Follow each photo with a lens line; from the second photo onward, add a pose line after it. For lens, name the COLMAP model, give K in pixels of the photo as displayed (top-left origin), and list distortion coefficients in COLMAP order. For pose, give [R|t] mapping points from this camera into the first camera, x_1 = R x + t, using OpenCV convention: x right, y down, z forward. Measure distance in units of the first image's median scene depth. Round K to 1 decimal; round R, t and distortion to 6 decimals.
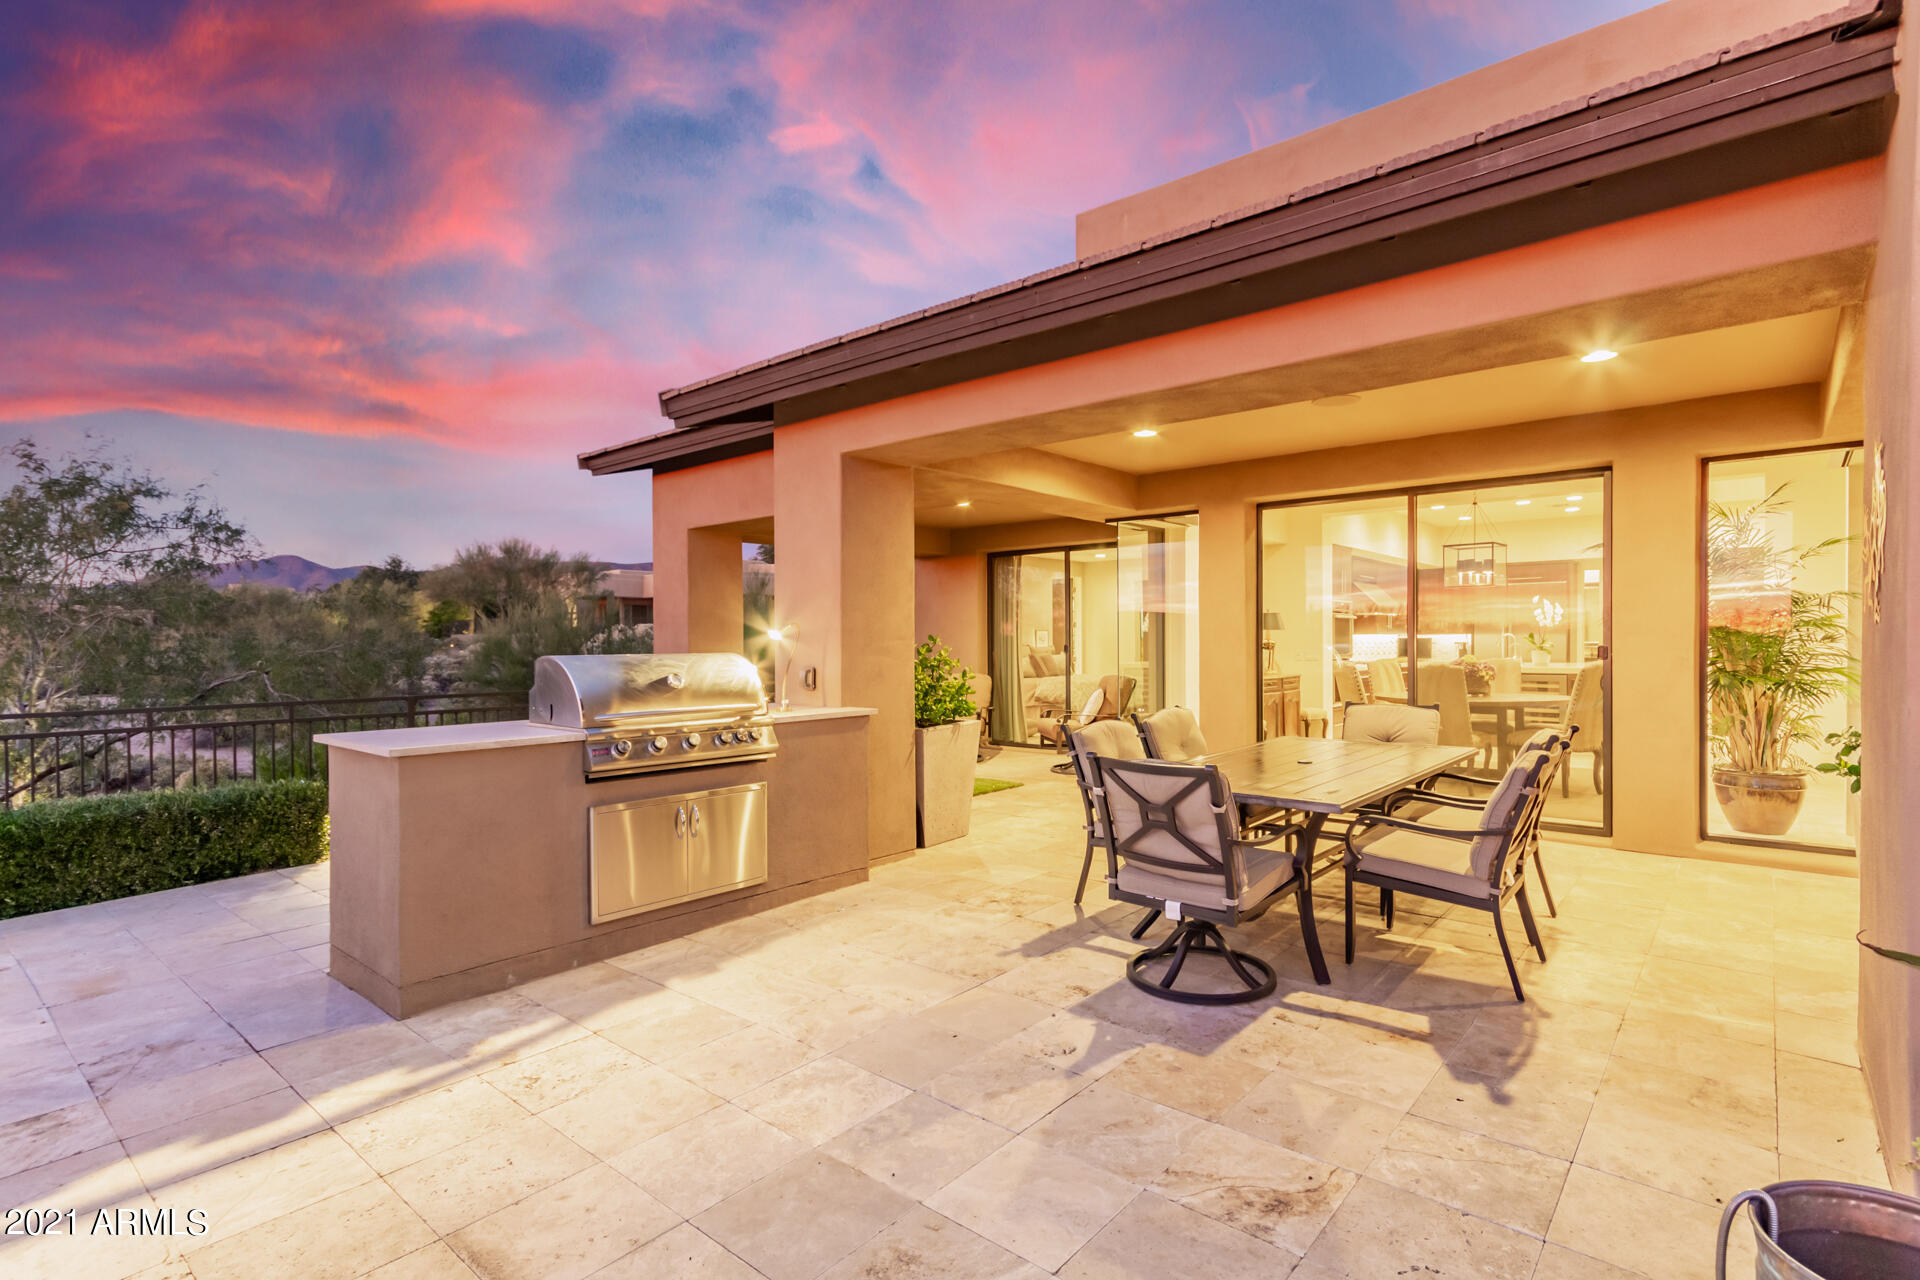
lens RADIAL K [[935.0, 0, 969.7], [0, 935.0, 668.4], [0, 0, 1]] dist [0.007921, -0.000012]
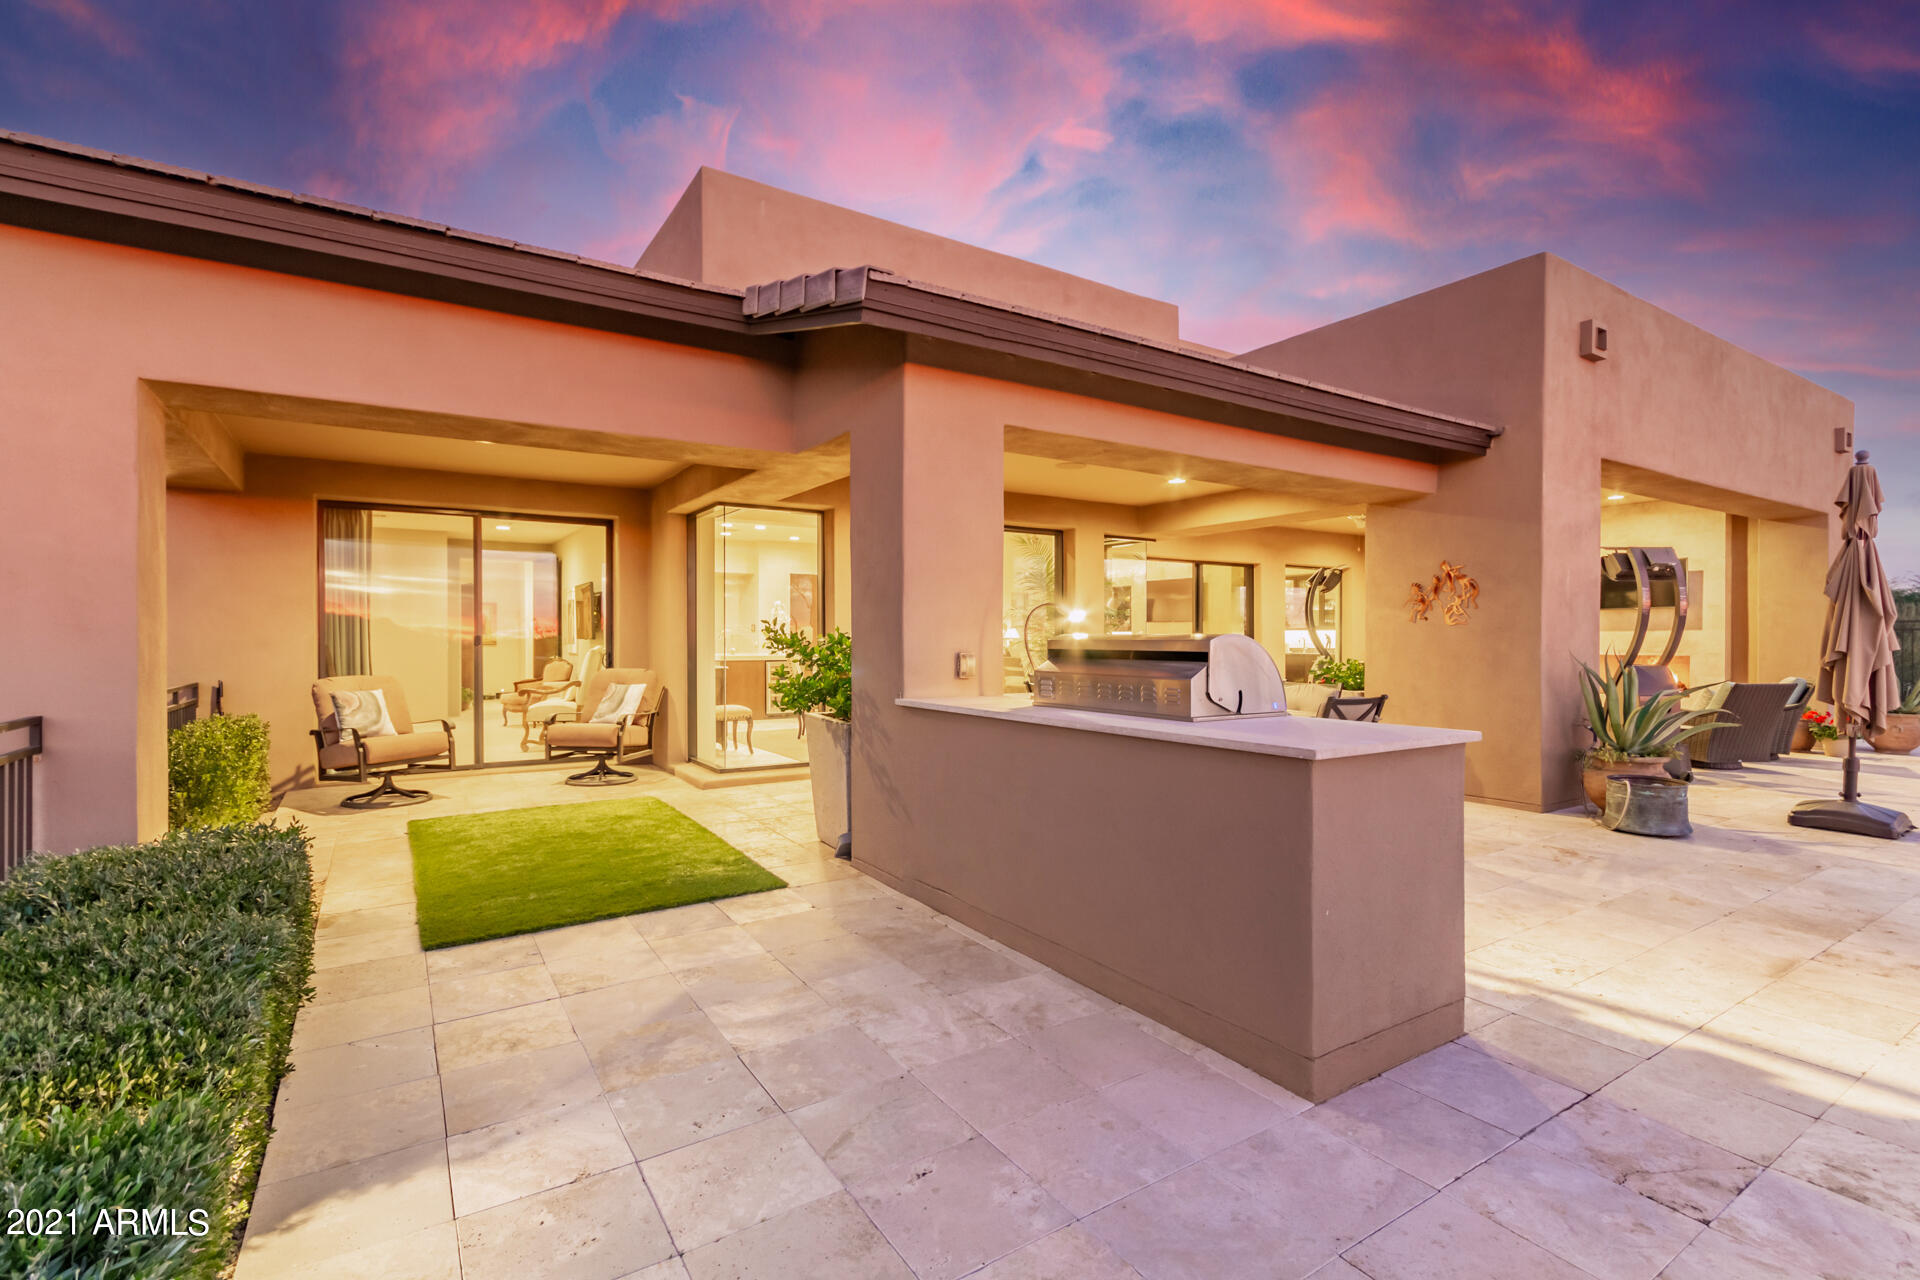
lens RADIAL K [[902.2, 0, 966.2], [0, 902.2, 636.4], [0, 0, 1]] dist [-0.001267, -0.000346]
pose [[0.283530, 0.004947, 0.958951, -2.006295], [0.027895, 0.999521, -0.013404, -0.007995], [-0.958558, 0.030550, 0.283256, 1.535396]]
